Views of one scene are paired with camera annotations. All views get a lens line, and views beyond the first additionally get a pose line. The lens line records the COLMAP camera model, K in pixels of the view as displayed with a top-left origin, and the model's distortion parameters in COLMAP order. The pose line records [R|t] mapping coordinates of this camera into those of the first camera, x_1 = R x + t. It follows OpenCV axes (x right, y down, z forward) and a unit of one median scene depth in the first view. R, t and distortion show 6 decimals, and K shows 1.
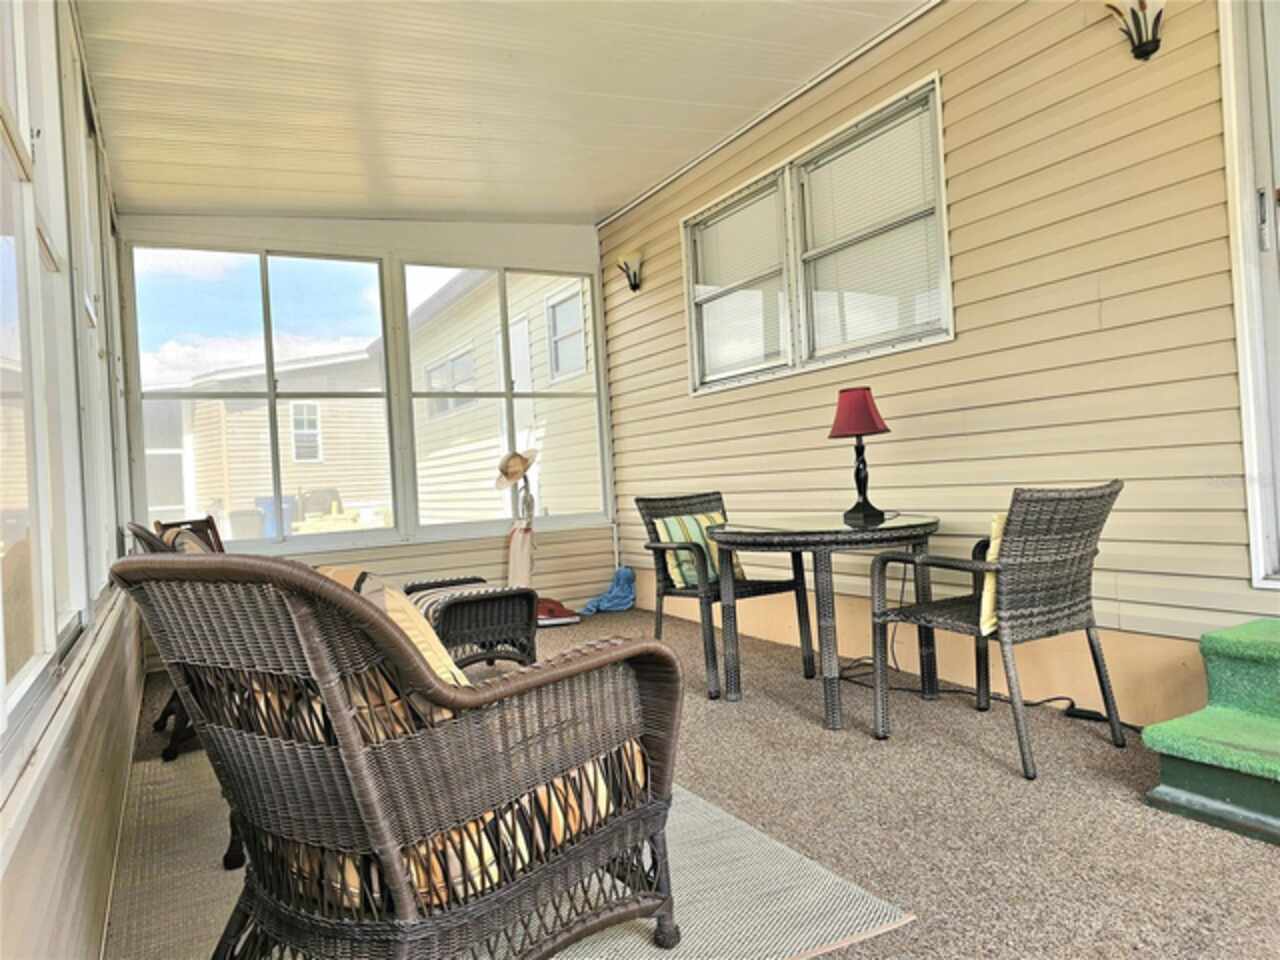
lens RADIAL K [[847.5, 0, 640.0], [0, 847.5, 480.0], [0, 0, 1]] dist [0.062831, -0.000353]
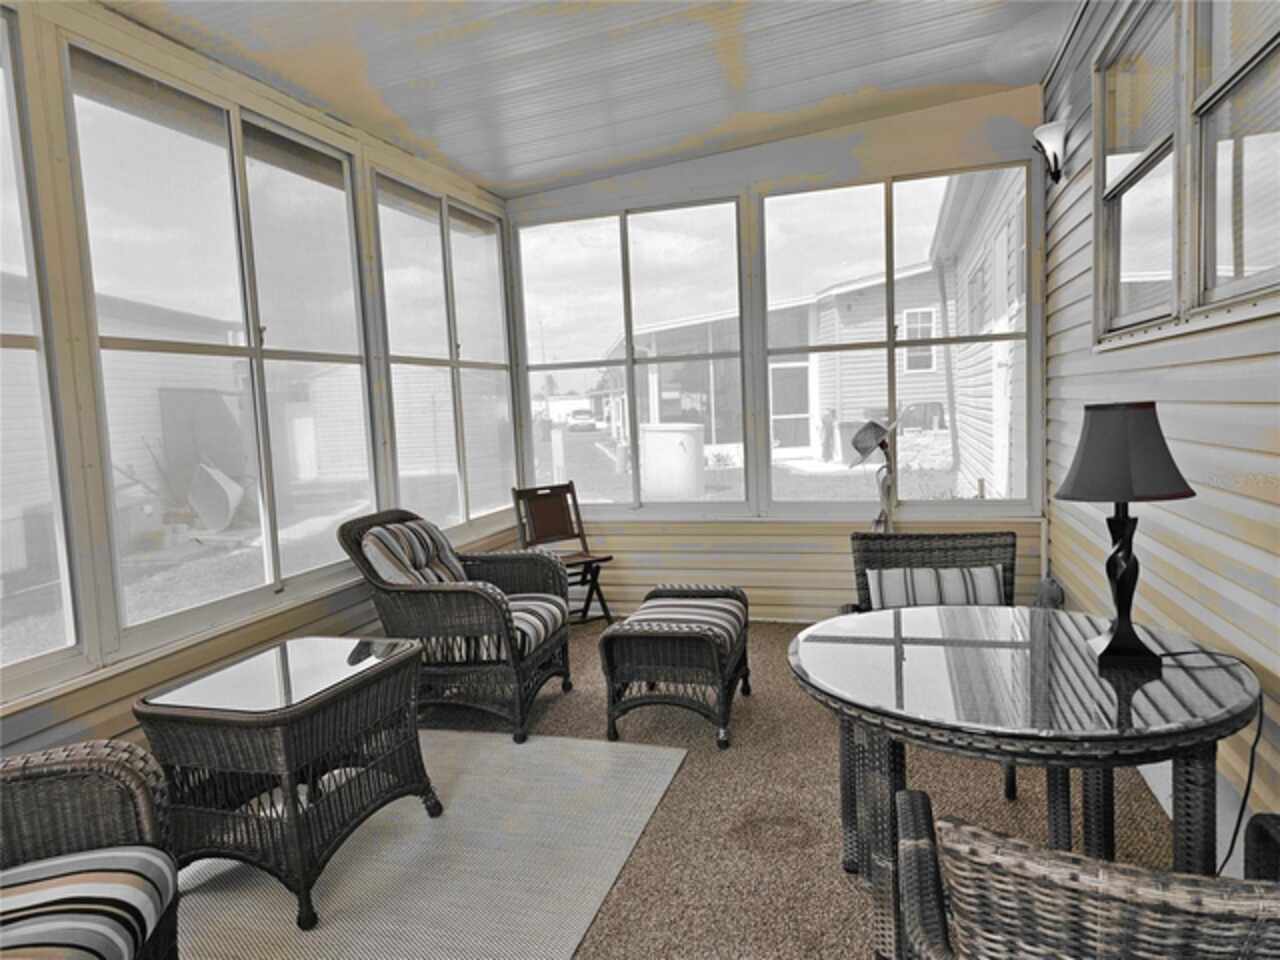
lens RADIAL K [[847.5, 0, 640.0], [0, 847.5, 480.0], [0, 0, 1]] dist [0.062831, -0.000353]
pose [[0.697465, 0.089668, -0.710987, 0.290229], [0.004829, 0.991530, 0.129787, -0.089886], [0.716603, -0.093955, 0.691125, 0.319307]]
